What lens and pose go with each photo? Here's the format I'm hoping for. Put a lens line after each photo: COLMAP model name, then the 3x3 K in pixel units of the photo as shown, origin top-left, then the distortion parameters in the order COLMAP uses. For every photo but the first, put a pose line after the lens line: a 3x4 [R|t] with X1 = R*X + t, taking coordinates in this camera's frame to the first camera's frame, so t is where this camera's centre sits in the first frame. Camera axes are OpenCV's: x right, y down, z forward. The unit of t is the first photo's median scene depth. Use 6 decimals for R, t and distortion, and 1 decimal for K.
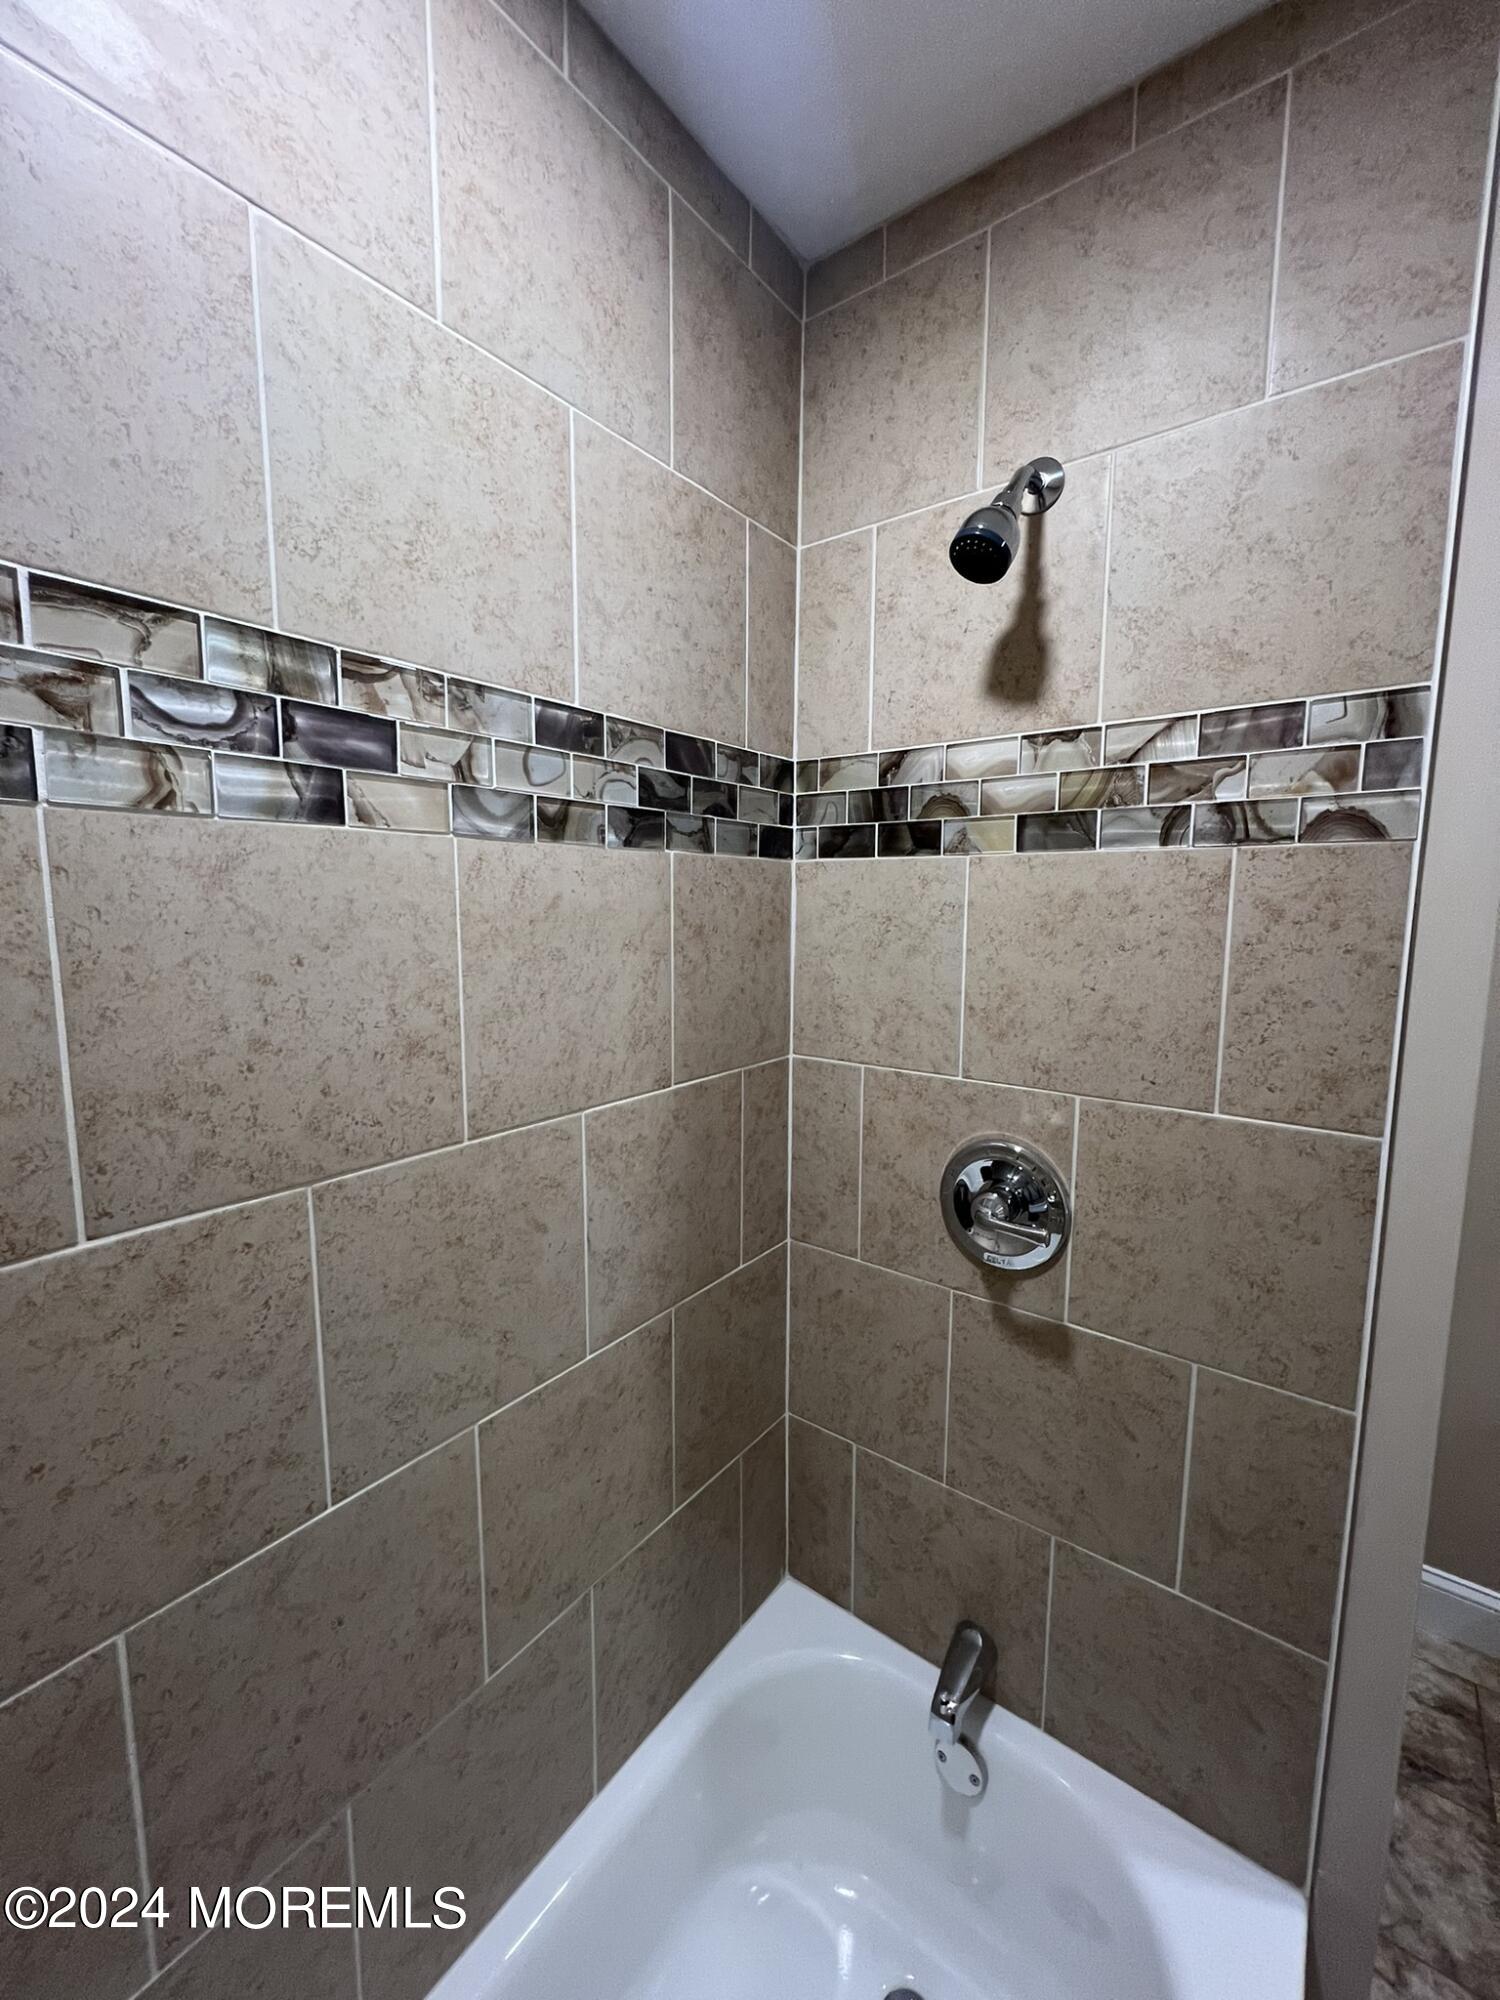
lens RADIAL K [[799.2, 0, 750.4], [0, 799.2, 997.0], [0, 0, 1]] dist [-0.001303, 0.000172]
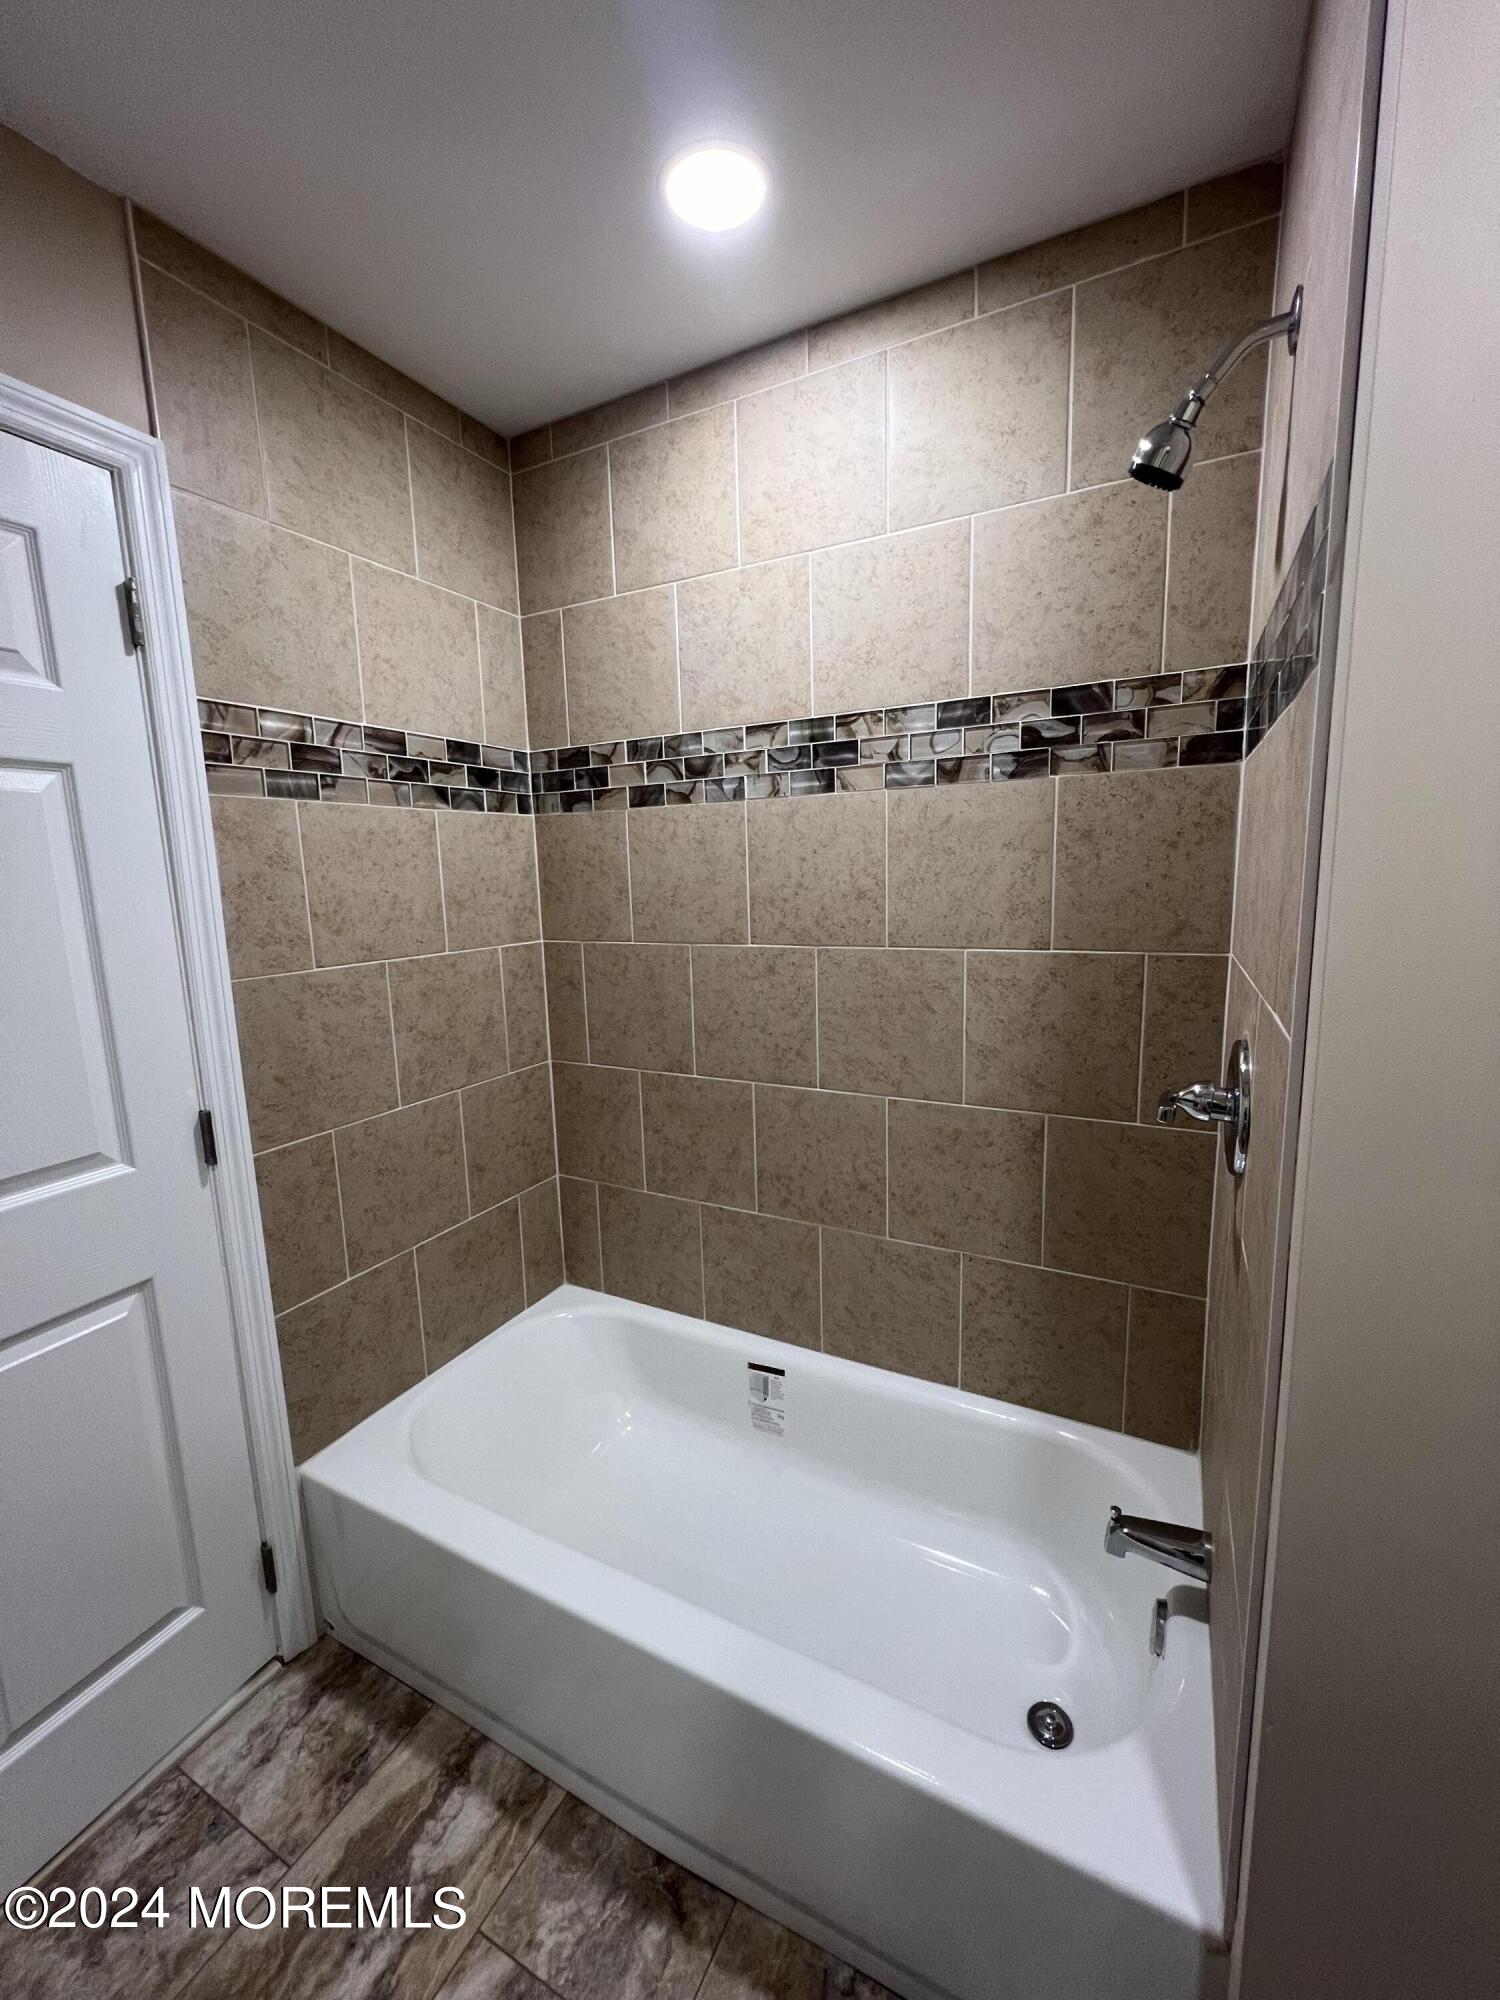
lens RADIAL K [[799.2, 0, 750.7], [0, 799.2, 997.8], [0, 0, 1]] dist [-0.001303, 0.000172]
pose [[0.165173, 0.144034, -0.975691, 1.389650], [-0.089515, 0.987385, 0.130607, 0.070973], [0.982194, 0.065766, 0.175982, 0.306076]]
